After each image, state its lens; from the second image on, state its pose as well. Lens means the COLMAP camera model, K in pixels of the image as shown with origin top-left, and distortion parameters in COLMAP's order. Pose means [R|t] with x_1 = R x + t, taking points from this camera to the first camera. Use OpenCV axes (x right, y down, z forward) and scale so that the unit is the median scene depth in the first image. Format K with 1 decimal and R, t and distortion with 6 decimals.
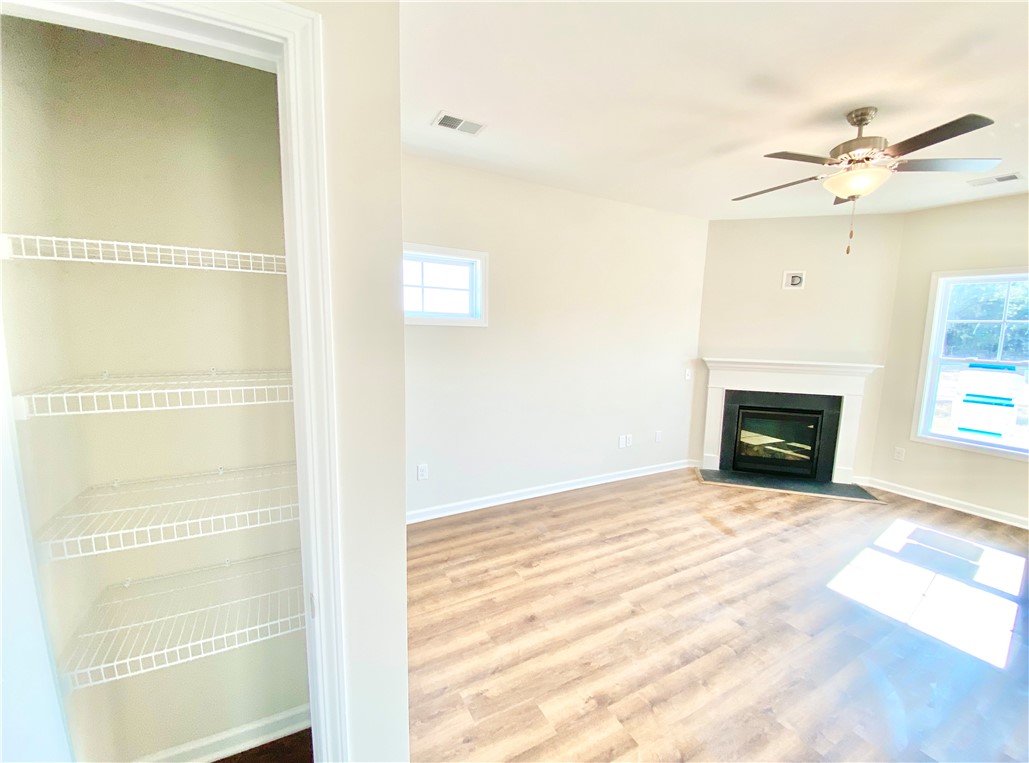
lens RADIAL K [[420.3, 0, 509.9], [0, 420.3, 386.2], [0, 0, 1]] dist [-0.002917, -0.005500]
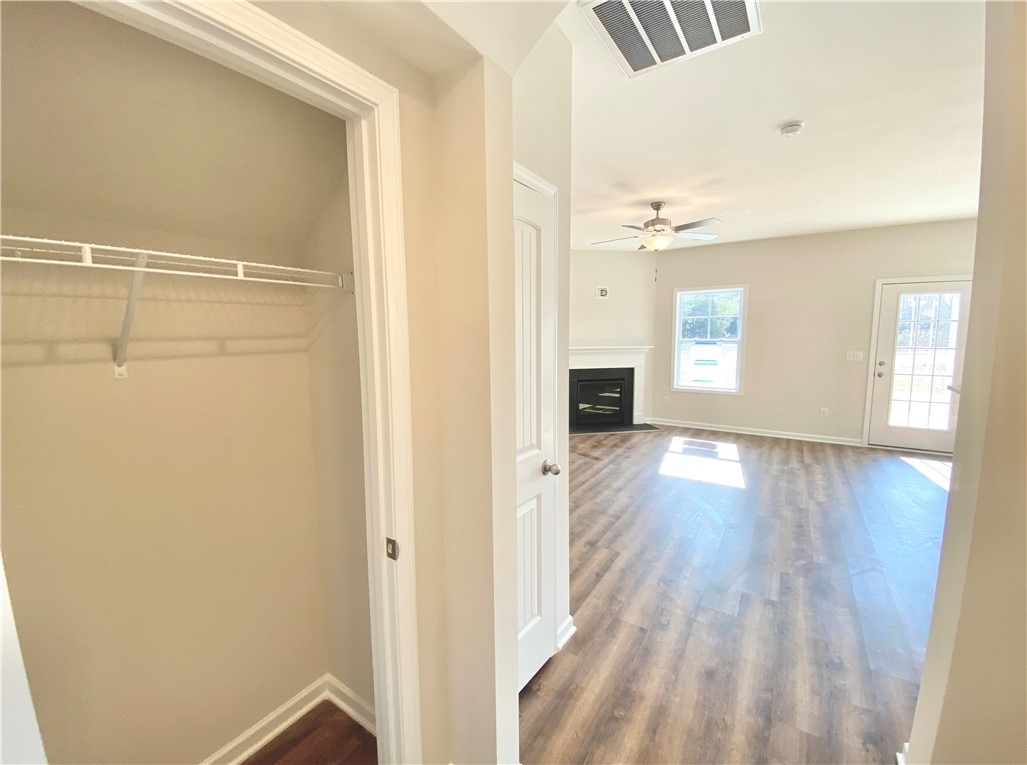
lens RADIAL K [[419.5, 0, 501.8], [0, 419.5, 378.6], [0, 0, 1]] dist [-0.002917, -0.005500]
pose [[0.889383, -0.077365, 0.450568, -0.418939], [0.086114, 0.996285, 0.001086, 0.026944], [-0.448978, 0.037835, 0.892741, -0.194215]]
